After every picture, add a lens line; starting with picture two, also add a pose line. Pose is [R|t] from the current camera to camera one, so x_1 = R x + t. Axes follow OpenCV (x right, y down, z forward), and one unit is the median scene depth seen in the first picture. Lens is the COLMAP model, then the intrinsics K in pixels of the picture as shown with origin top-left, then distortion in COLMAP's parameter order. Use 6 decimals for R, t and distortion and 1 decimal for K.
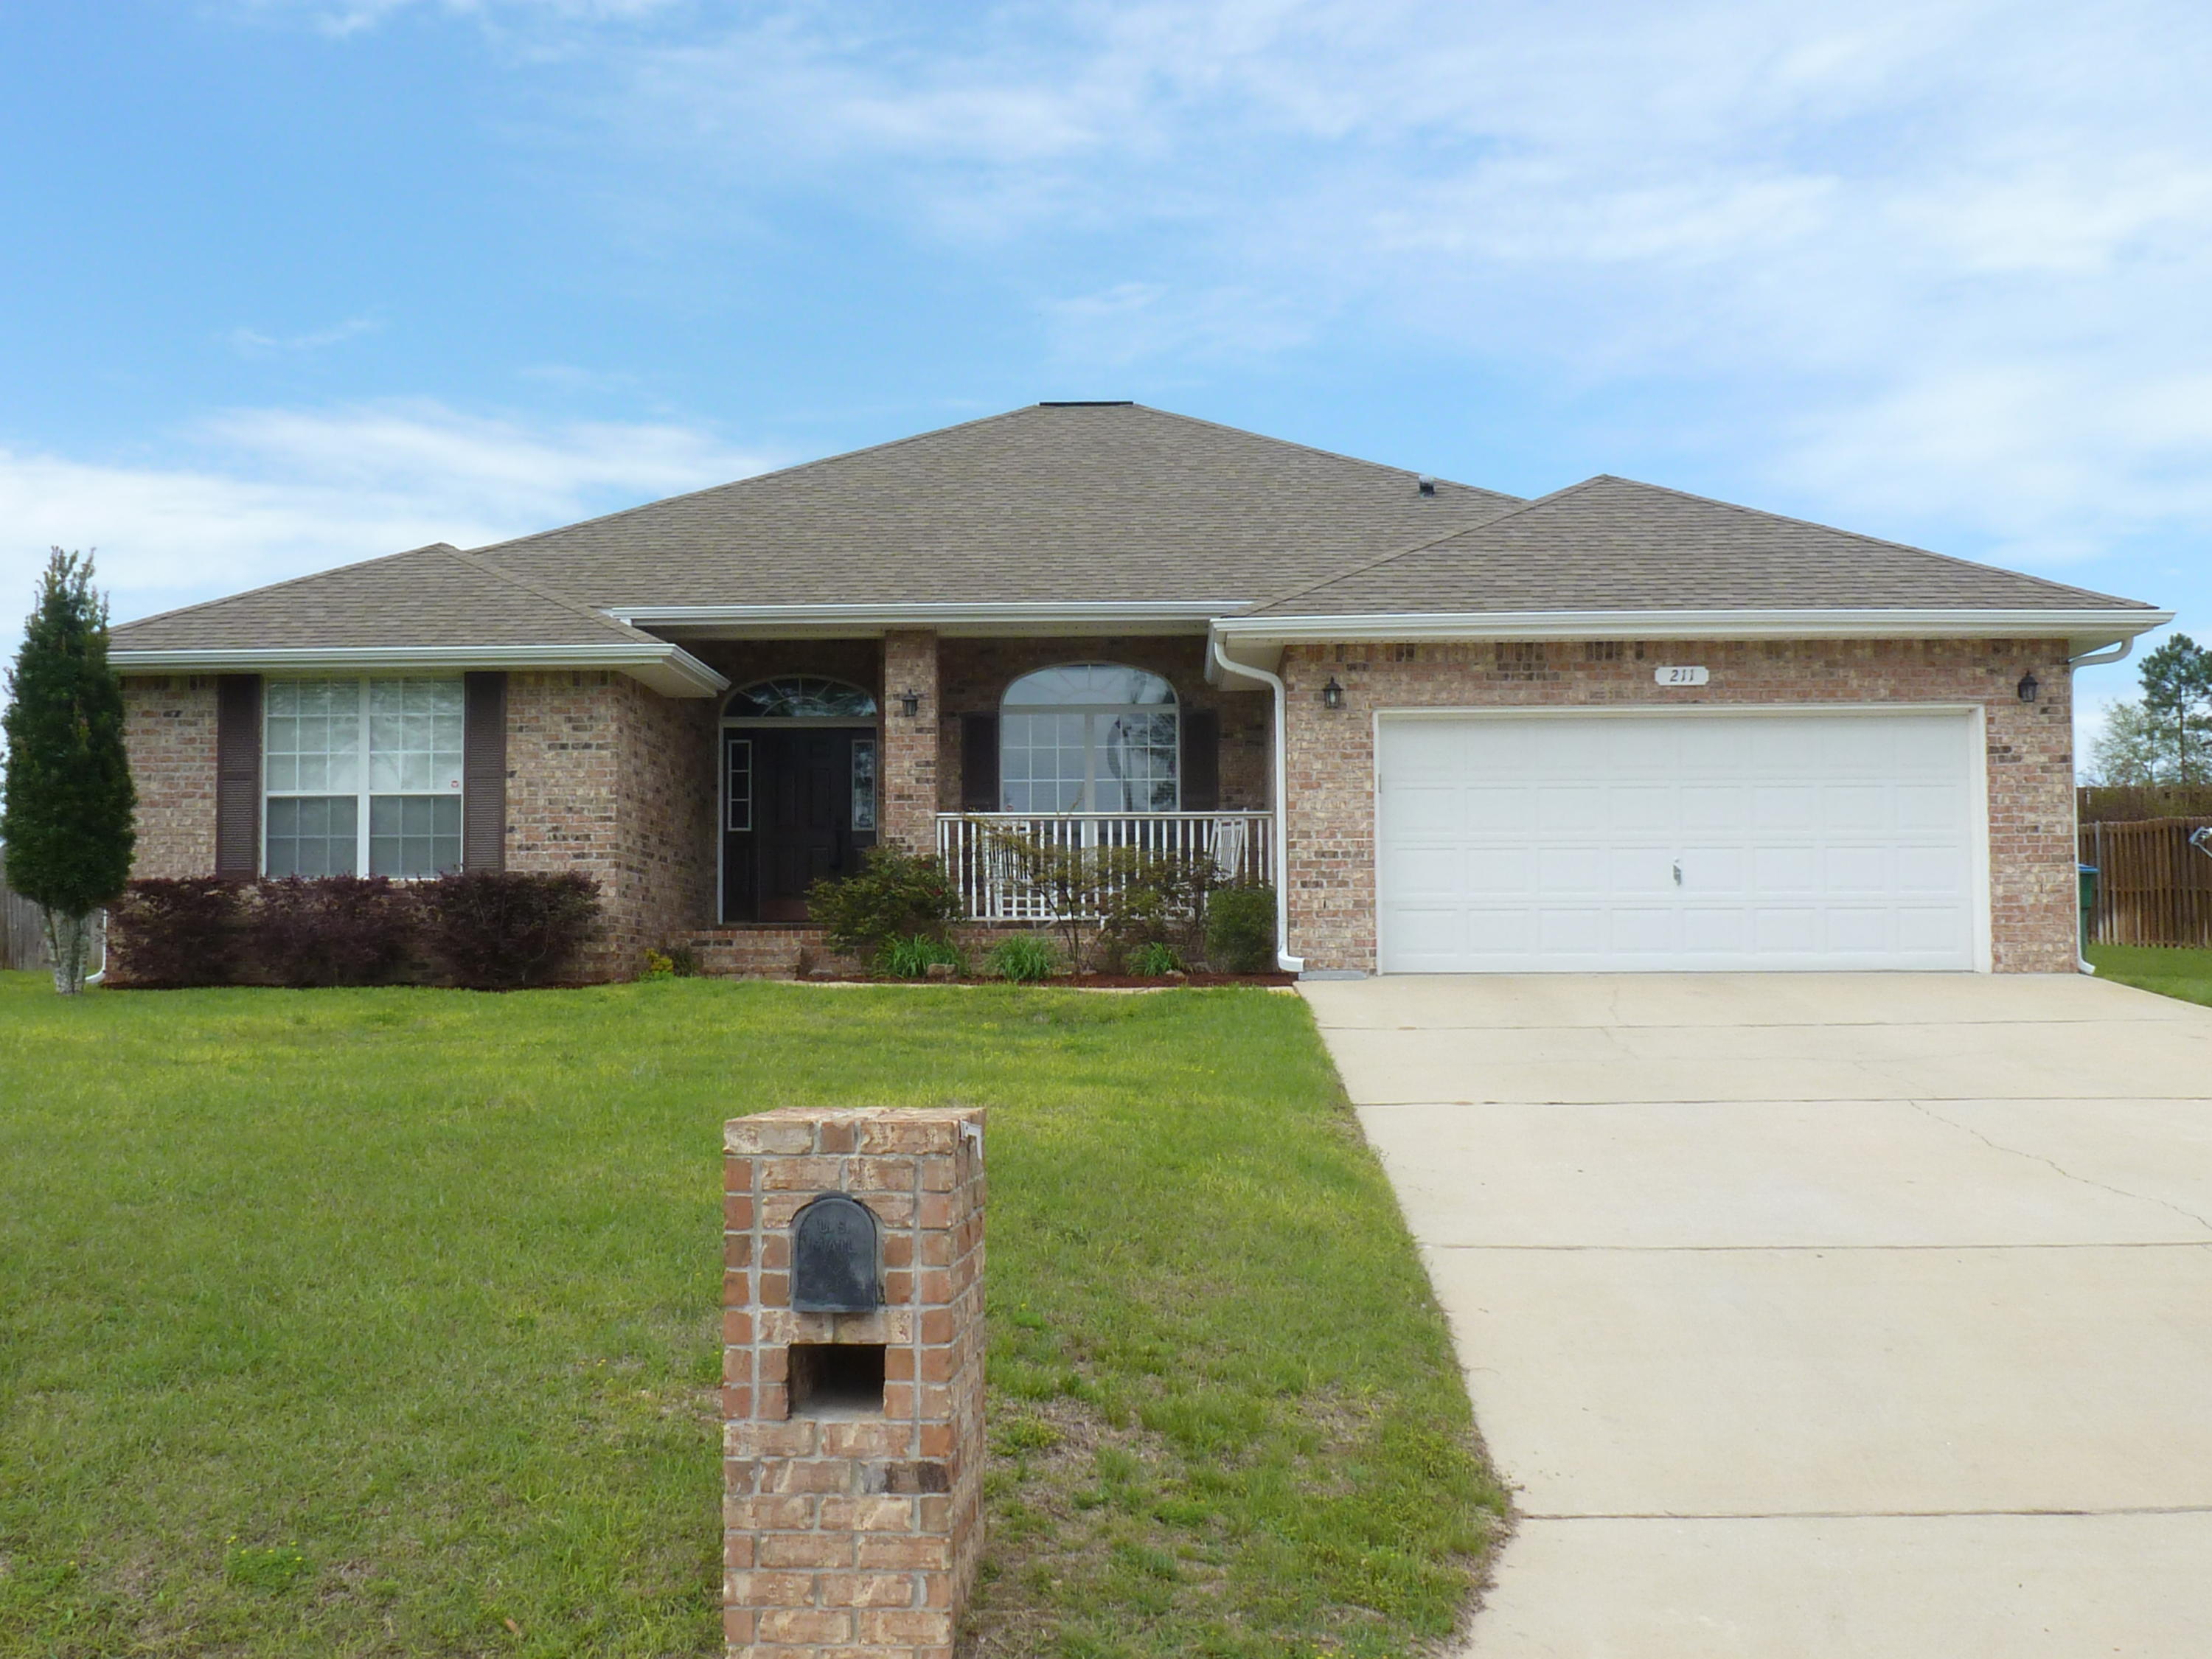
lens RADIAL K [[1673.2, 0, 1106.0], [0, 1673.2, 829.5], [0, 0, 1]] dist [0.000547, -0.054331]
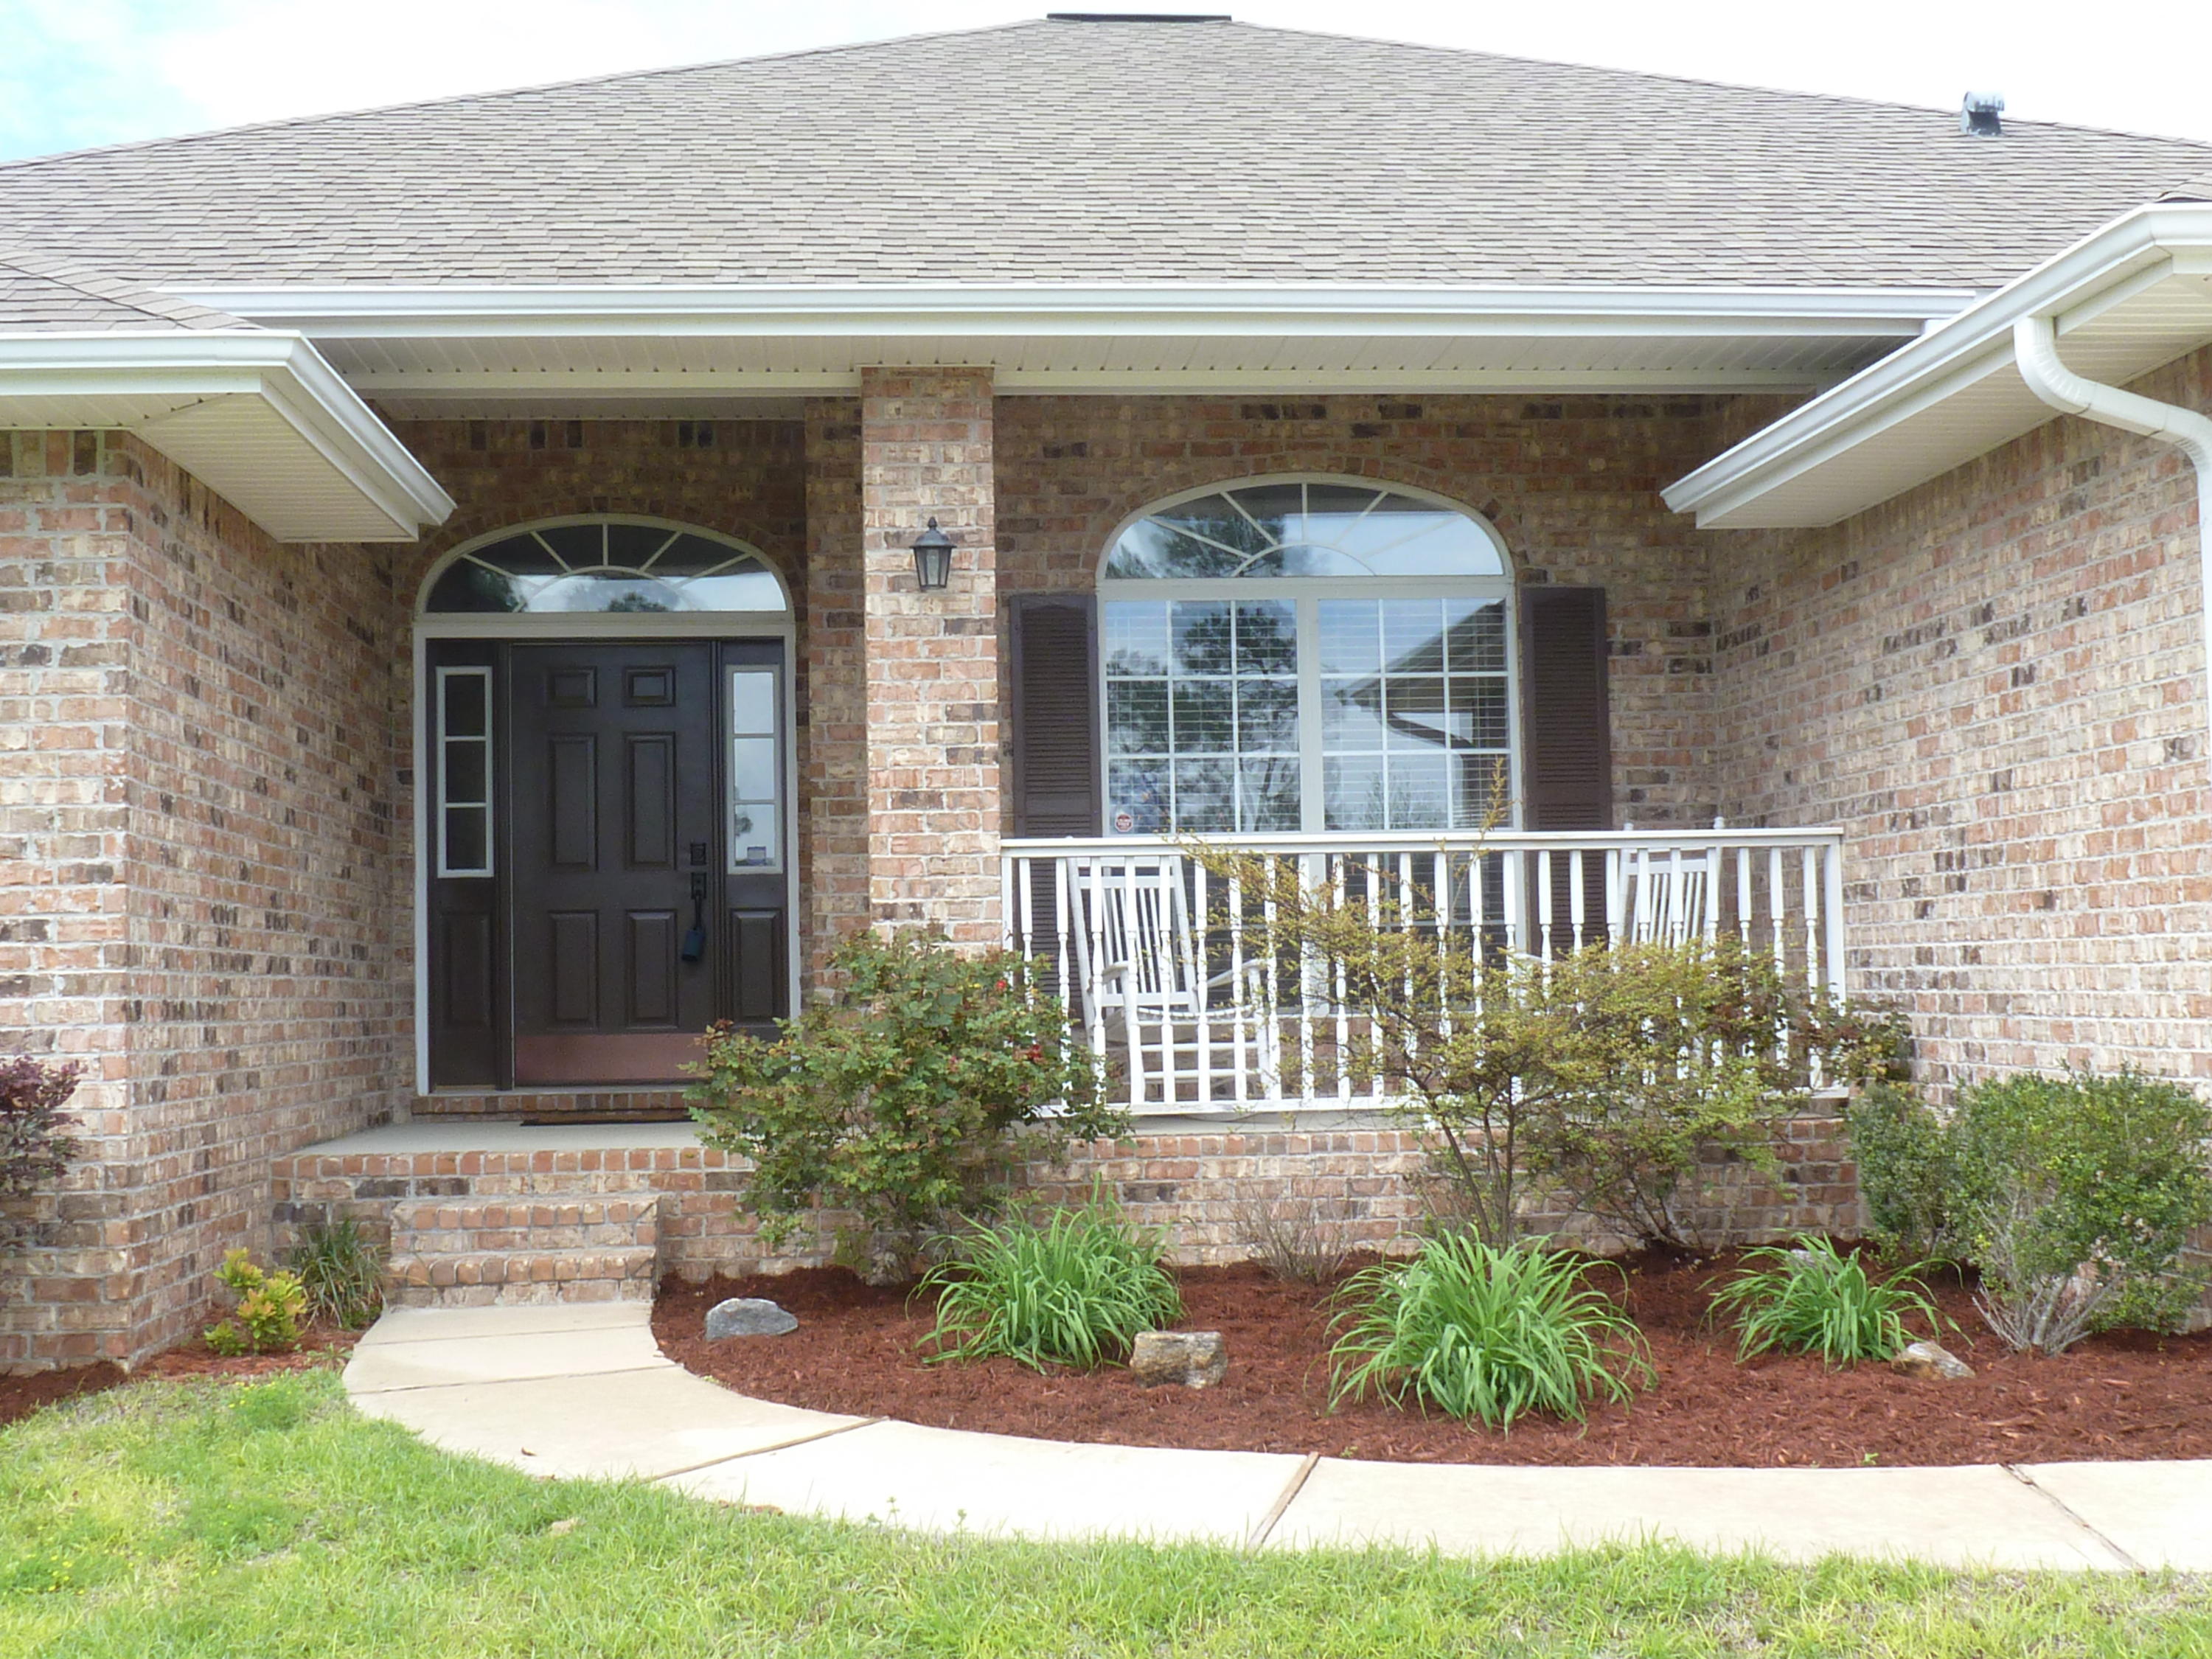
lens RADIAL K [[1721.8, 0, 937.6], [0, 1721.8, 819.4], [0, 0, 1]] dist [-0.000365, -0.060696]
pose [[0.995888, -0.008794, 0.090160, -0.151811], [0.008617, 0.999960, 0.002349, -0.015507], [-0.090177, -0.001563, 0.995924, 0.602766]]
